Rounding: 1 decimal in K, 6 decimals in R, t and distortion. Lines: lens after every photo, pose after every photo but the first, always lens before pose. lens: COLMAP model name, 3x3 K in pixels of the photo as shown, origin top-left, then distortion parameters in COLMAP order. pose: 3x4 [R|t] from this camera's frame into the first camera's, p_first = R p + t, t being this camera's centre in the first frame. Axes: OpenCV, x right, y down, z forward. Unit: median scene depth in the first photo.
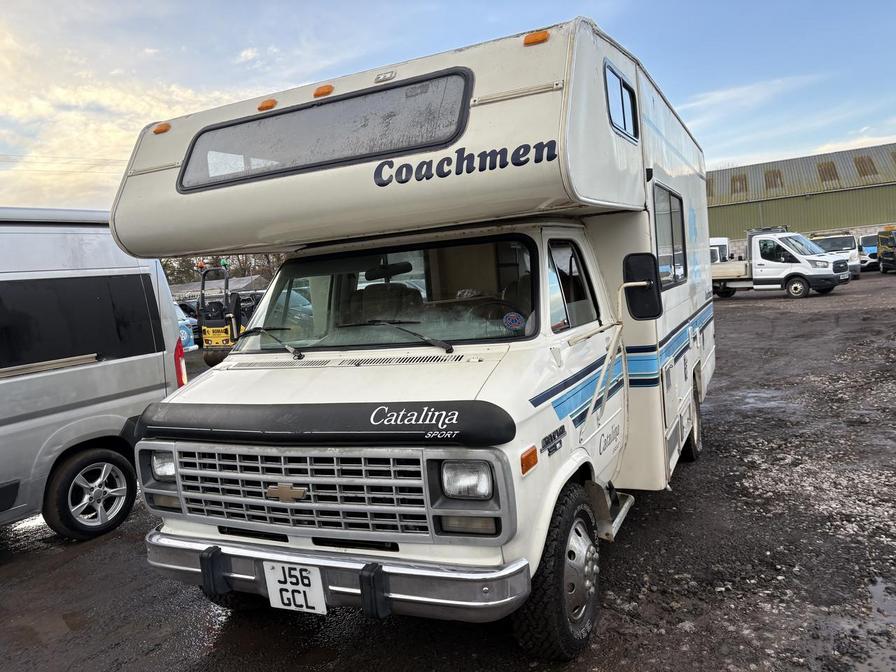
lens RADIAL K [[674.4, 0, 447.2], [0, 674.4, 335.5], [0, 0, 1]] dist [0.074022, -0.004441]
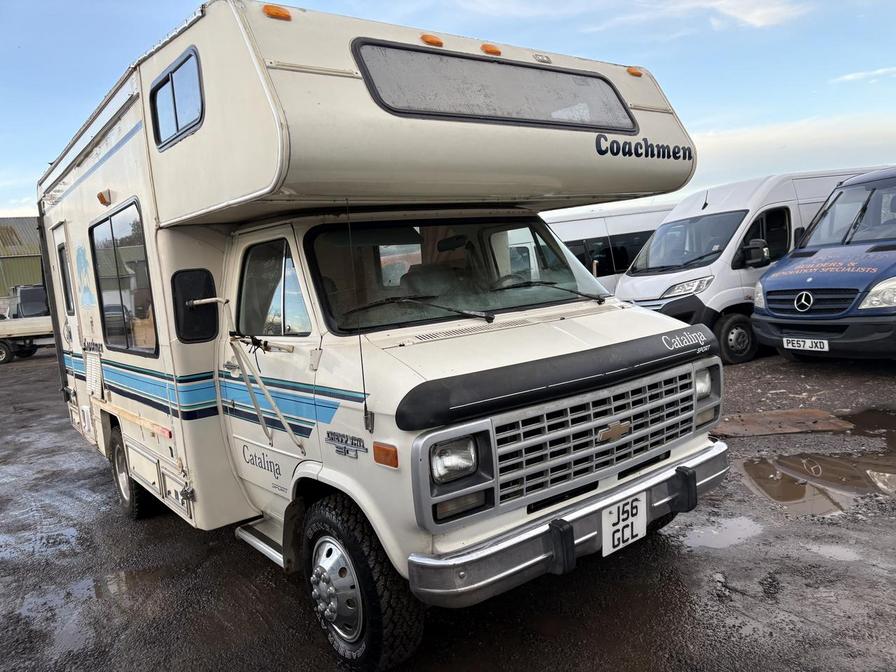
lens RADIAL K [[674.4, 0, 447.4], [0, 674.4, 335.9], [0, 0, 1]] dist [0.074022, -0.004441]
pose [[0.447522, -0.033555, 0.893643, -1.253467], [0.125959, 0.991699, -0.025842, 0.082675], [-0.885358, 0.124128, 0.448034, 0.745496]]
